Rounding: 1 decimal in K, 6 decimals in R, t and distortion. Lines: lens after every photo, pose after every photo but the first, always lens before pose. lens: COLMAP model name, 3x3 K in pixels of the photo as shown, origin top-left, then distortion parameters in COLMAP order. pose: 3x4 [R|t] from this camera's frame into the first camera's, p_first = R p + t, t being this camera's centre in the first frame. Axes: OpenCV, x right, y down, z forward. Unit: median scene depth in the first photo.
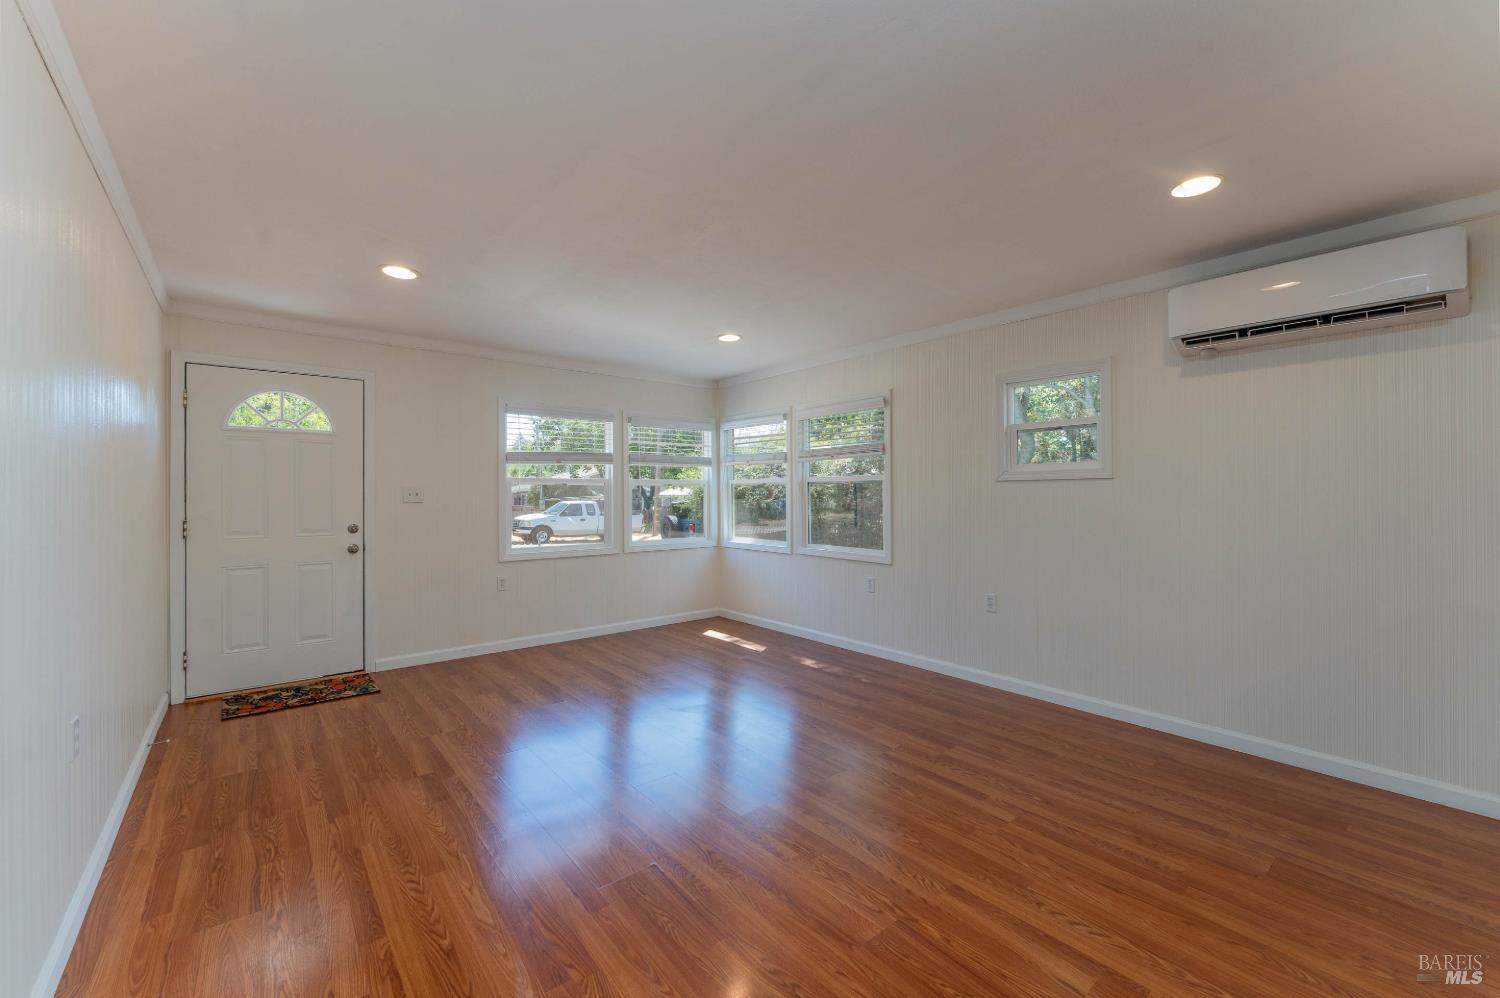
lens RADIAL K [[605.4, 0, 754.4], [0, 605.4, 492.3], [0, 0, 1]] dist [-0.002964, -0.000190]
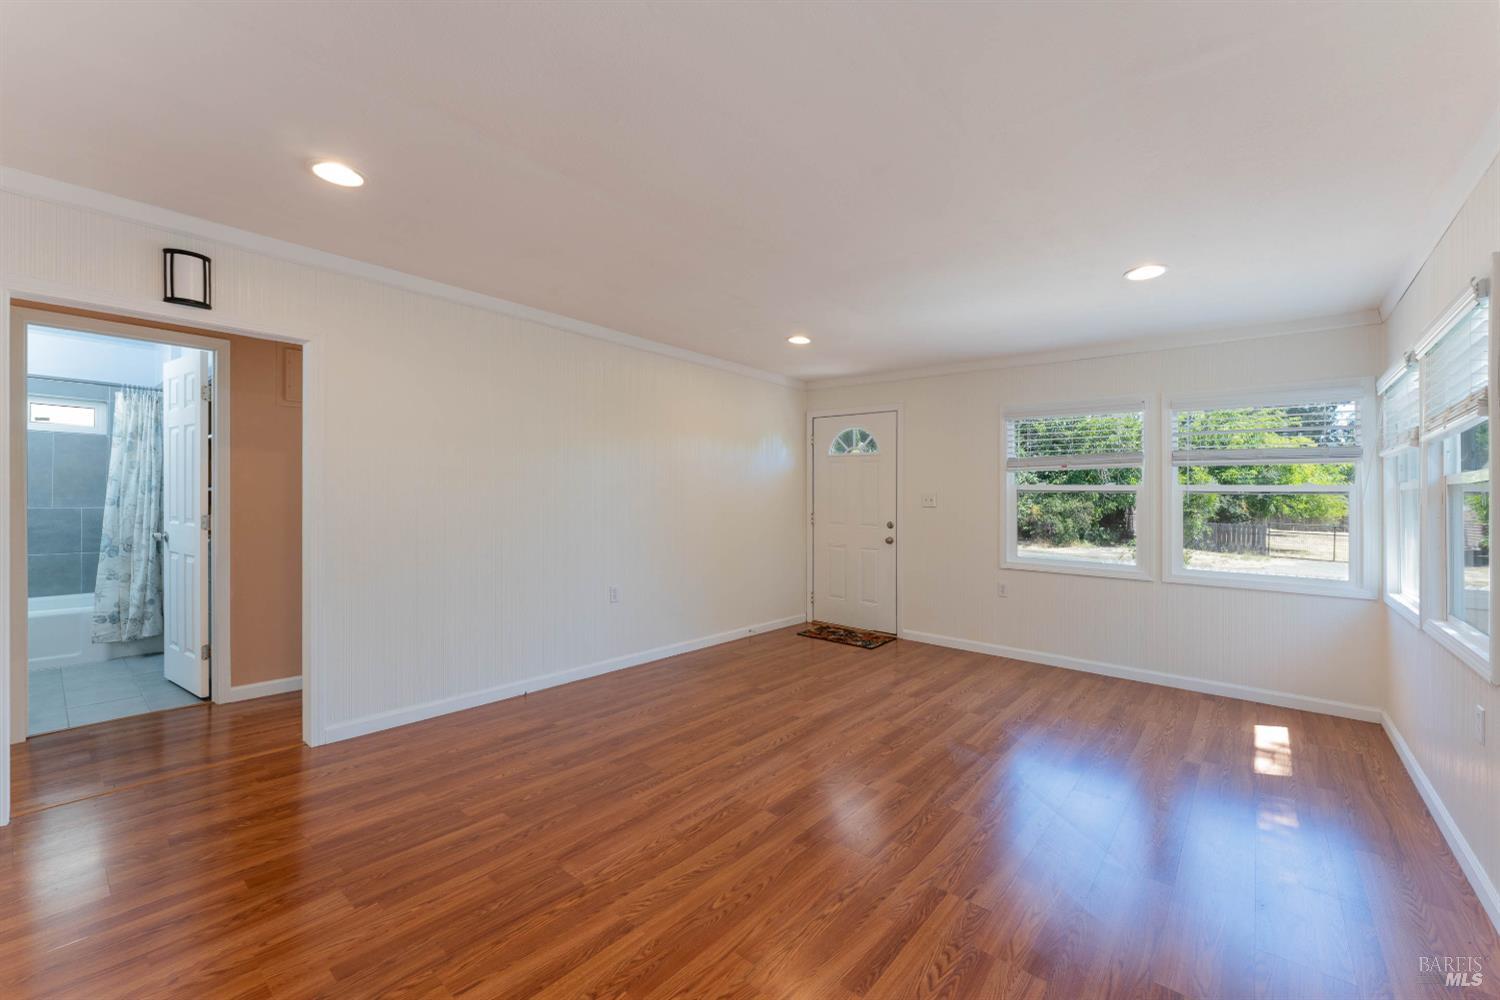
lens RADIAL K [[605.4, 0, 754.4], [0, 605.4, 493.3], [0, 0, 1]] dist [-0.002964, -0.000190]
pose [[0.178827, 0.000343, -0.983881, 0.846867], [-0.017134, 0.999849, -0.002765, -0.001141], [0.983731, 0.017352, 0.178806, 0.678648]]
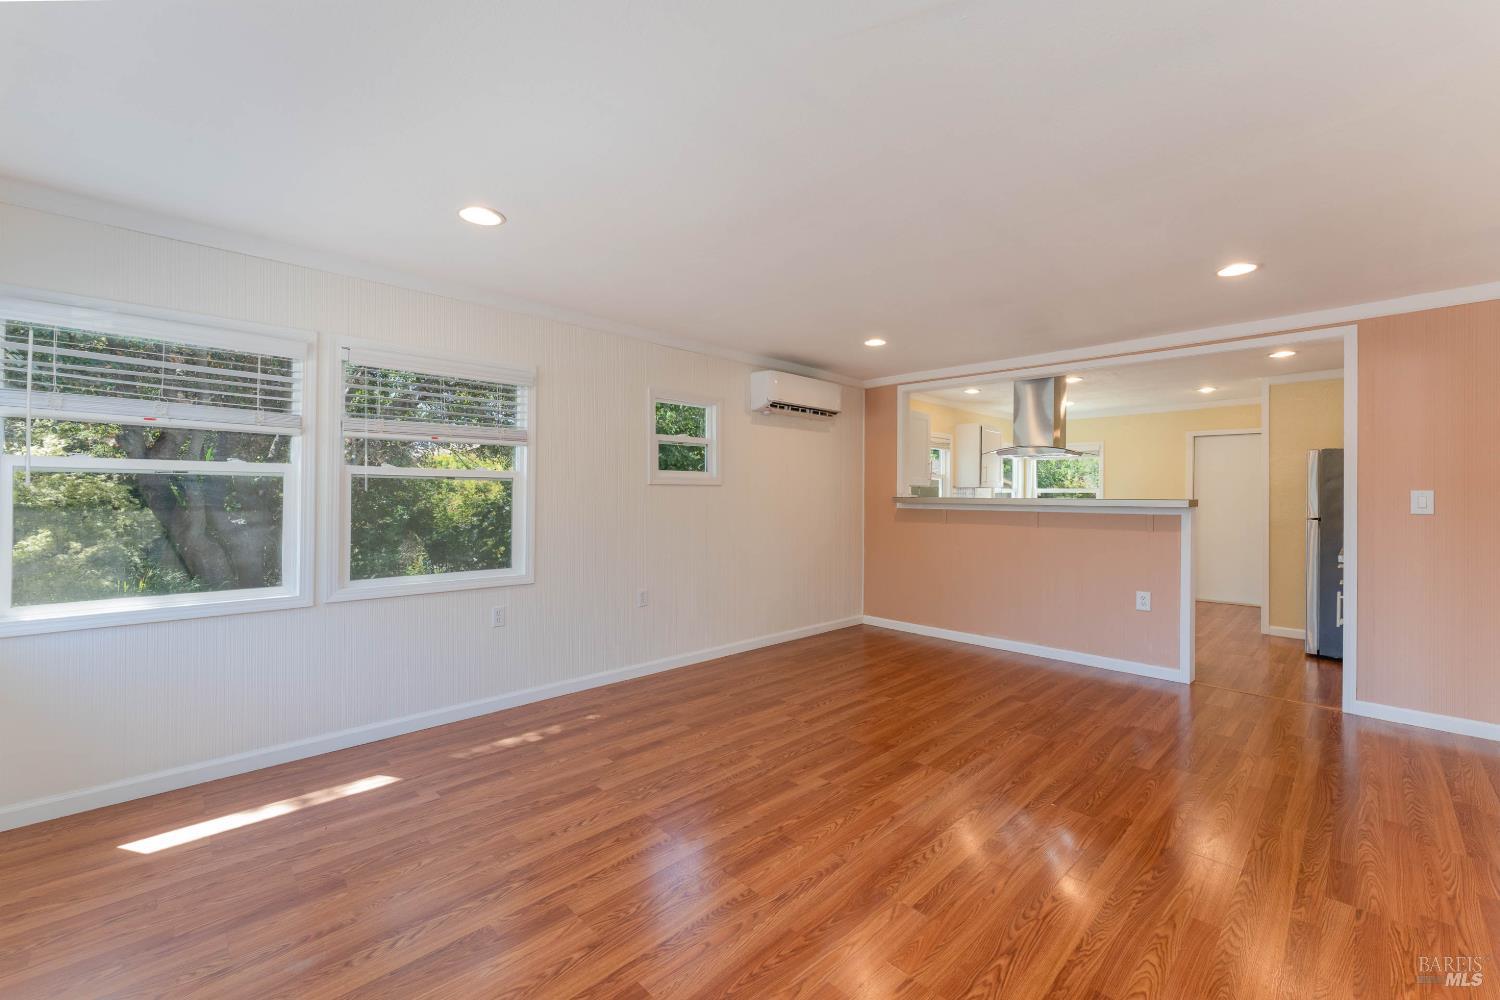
lens RADIAL K [[605.4, 0, 754.4], [0, 605.4, 493.3], [0, 0, 1]] dist [-0.002964, -0.000190]
pose [[-0.081070, 0.004407, 0.996699, -0.952156], [-0.007960, 0.999955, -0.005069, 0.000761], [-0.996677, -0.008345, -0.081031, 1.215508]]
